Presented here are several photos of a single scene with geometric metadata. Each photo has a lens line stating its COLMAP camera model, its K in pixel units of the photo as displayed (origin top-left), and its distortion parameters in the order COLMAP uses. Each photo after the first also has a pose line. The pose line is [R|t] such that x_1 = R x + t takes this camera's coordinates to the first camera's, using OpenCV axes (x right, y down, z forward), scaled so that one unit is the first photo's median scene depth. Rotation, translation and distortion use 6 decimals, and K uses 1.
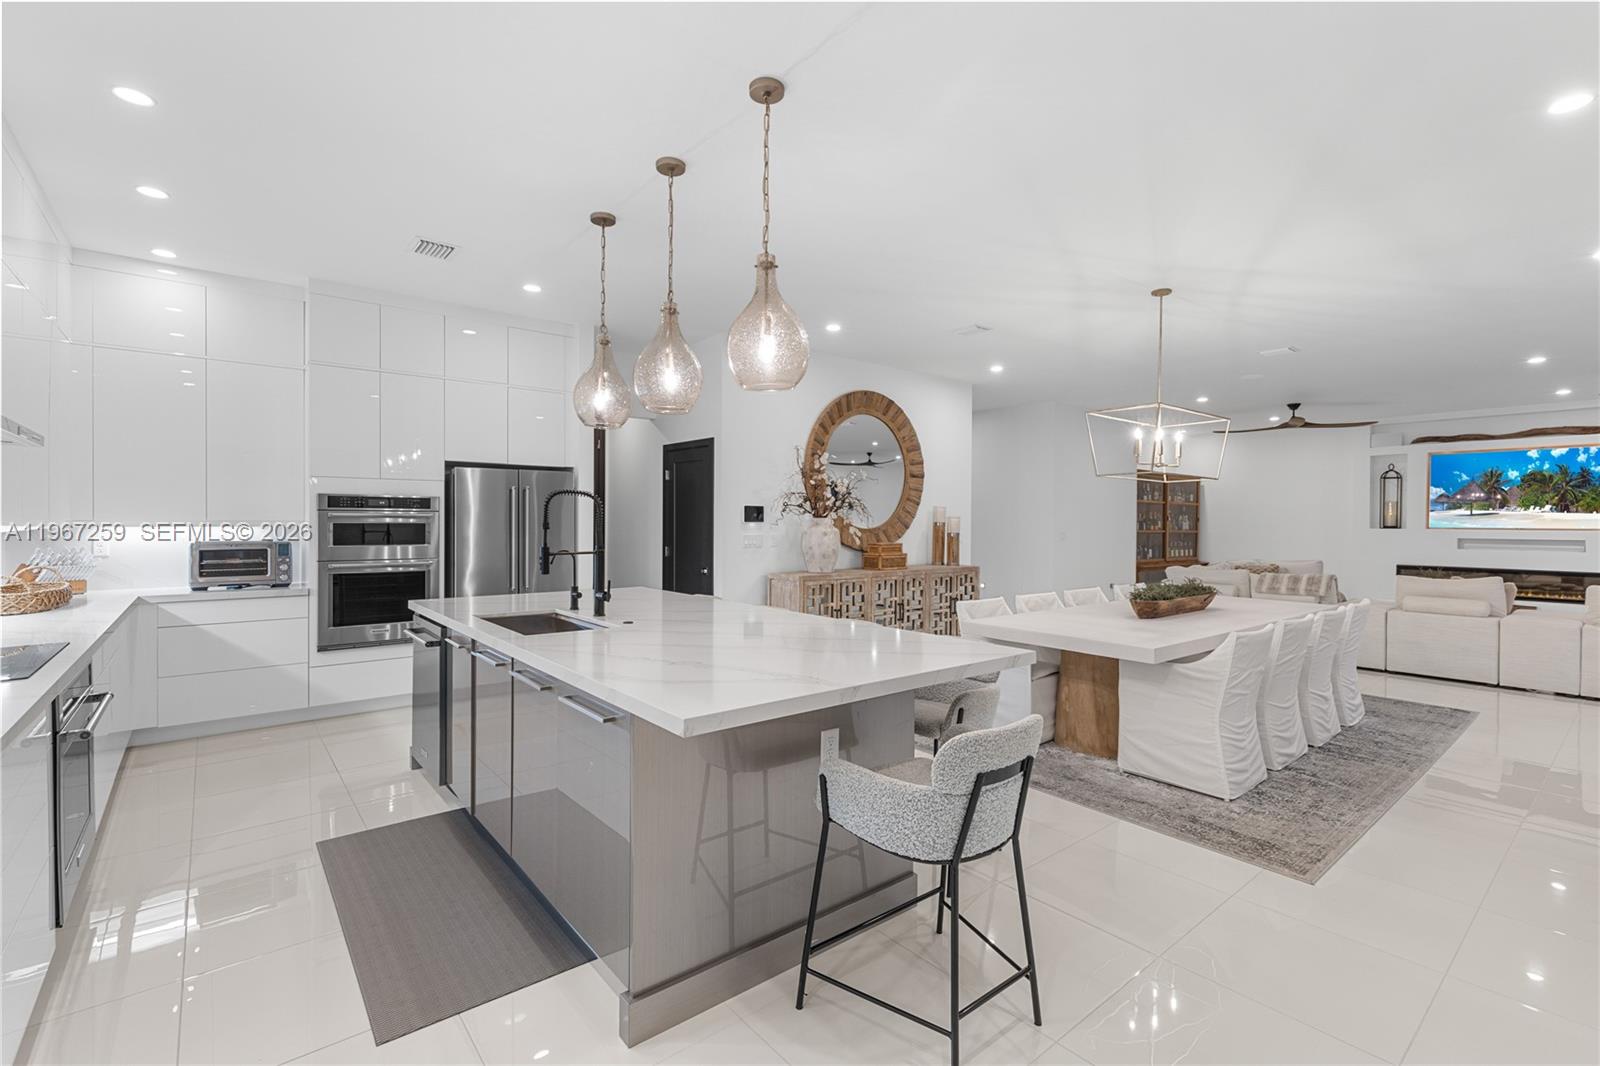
lens RADIAL K [[716.6, 0, 803.6], [0, 716.6, 525.0], [0, 0, 1]] dist [-0.000053, 0.000217]
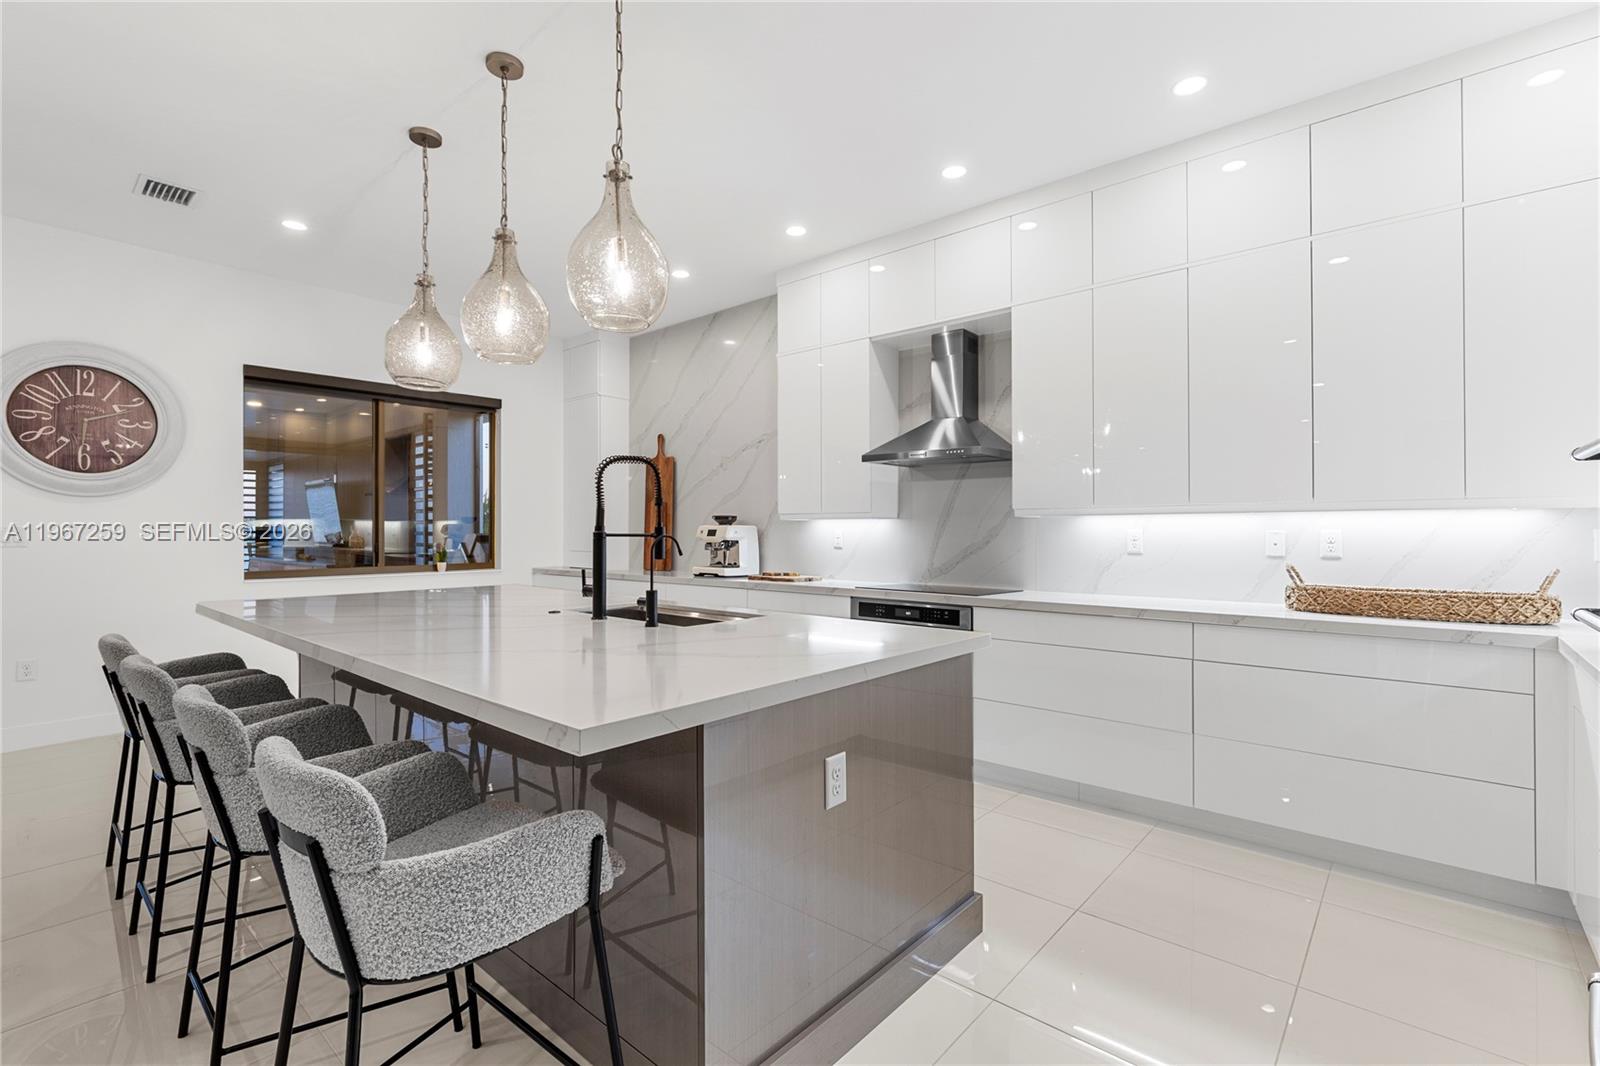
lens RADIAL K [[711.3, 0, 818.0], [0, 711.3, 528.3], [0, 0, 1]] dist [-0.026061, 0.000007]
pose [[-0.983025, -0.006143, -0.183368, -0.201673], [-0.006552, 0.999977, 0.001622, 0.015581], [0.183353, 0.002796, -0.983043, 0.947174]]
